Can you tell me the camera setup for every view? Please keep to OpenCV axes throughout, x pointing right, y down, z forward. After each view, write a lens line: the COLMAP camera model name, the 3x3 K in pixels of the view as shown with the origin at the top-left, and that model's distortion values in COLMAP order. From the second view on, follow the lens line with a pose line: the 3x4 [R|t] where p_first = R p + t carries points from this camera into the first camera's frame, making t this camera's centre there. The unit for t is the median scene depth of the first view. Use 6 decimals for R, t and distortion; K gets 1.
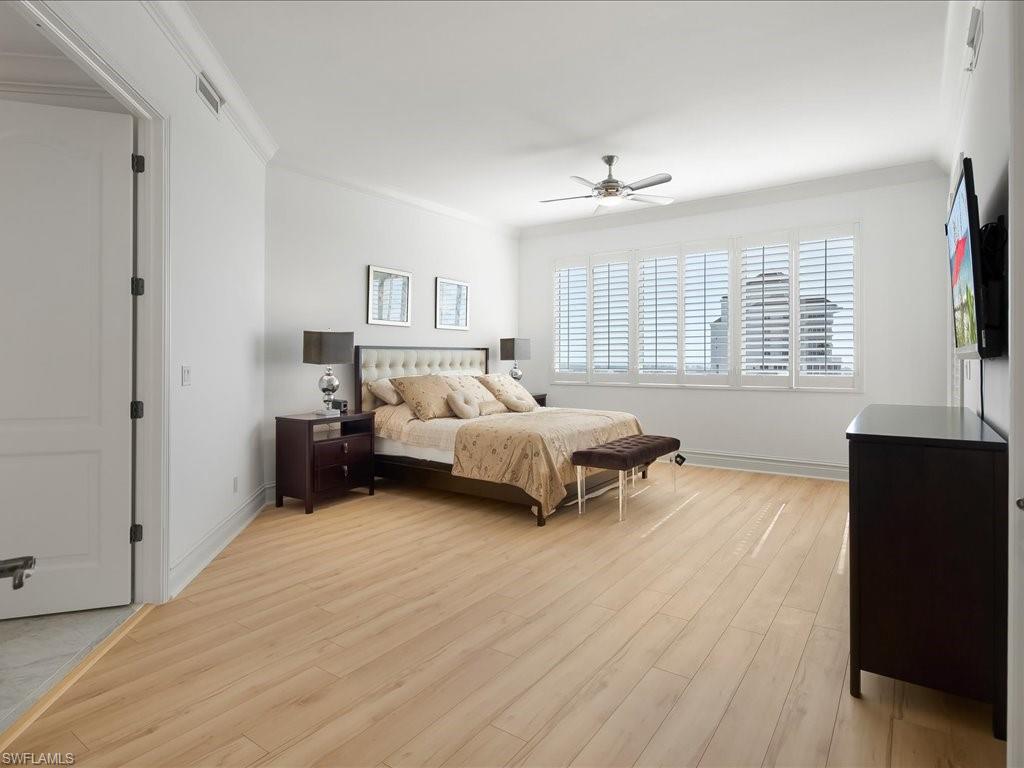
lens RADIAL K [[569.0, 0, 512.0], [0, 569.0, 384.0], [0, 0, 1]] dist [0.002265, 0.000079]
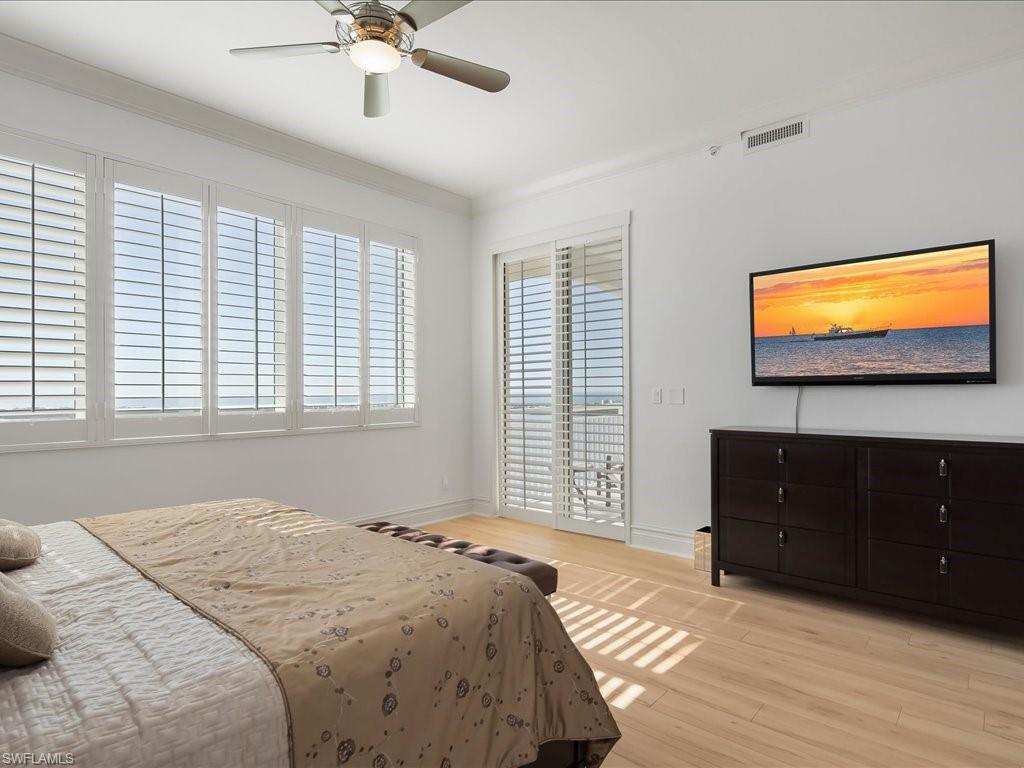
lens RADIAL K [[569.0, 0, 512.0], [0, 569.0, 384.0], [0, 0, 1]] dist [0.002265, 0.000079]
pose [[0.131291, 0.009261, 0.991301, -0.258665], [0.044035, 0.998915, -0.015165, -0.030793], [-0.990365, 0.045643, 0.130741, 0.718628]]
